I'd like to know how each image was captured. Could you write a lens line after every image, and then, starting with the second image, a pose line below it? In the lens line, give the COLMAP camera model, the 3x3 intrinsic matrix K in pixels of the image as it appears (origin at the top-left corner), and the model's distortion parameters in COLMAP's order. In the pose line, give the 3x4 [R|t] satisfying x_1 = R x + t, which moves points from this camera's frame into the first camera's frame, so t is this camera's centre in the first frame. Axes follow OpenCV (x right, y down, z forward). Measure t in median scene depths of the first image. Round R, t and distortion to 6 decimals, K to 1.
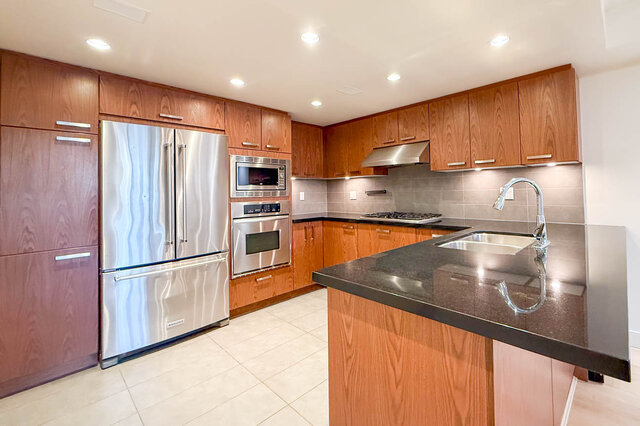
lens RADIAL K [[288.1, 0, 358.1], [0, 288.1, 183.5], [0, 0, 1]] dist [0.000099, -0.000172]
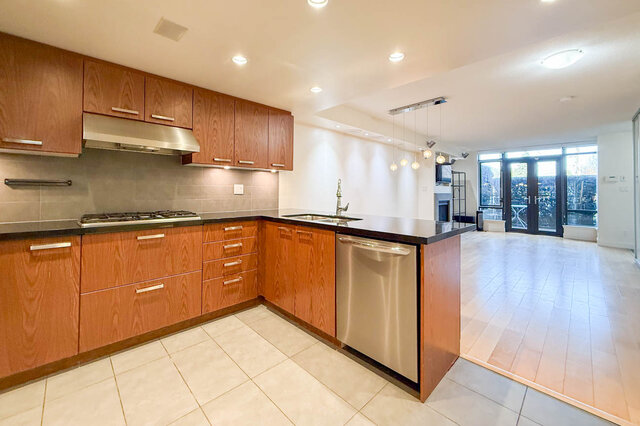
lens RADIAL K [[257.4, 0, 318.7], [0, 257.4, 186.8], [0, 0, 1]] dist [0.000777, 0.000317]
pose [[0.056630, 0.037453, 0.997692, -0.539219], [-0.035991, 0.998723, -0.035449, 0.047297], [-0.997746, -0.033901, 0.057906, 0.551920]]
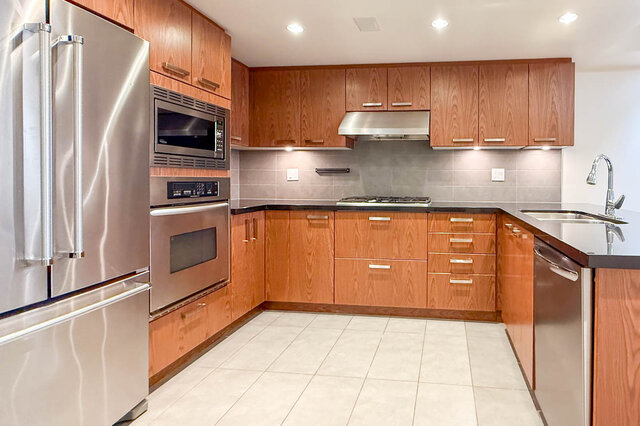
lens RADIAL K [[345.4, 0, 409.2], [0, 345.4, 182.1], [0, 0, 1]] dist [-0.000357, 0.000158]
pose [[0.802477, 0.019294, 0.596371, -0.406900], [-0.038283, 0.999083, 0.019191, 0.045020], [-0.595453, -0.038231, 0.802480, 0.214054]]
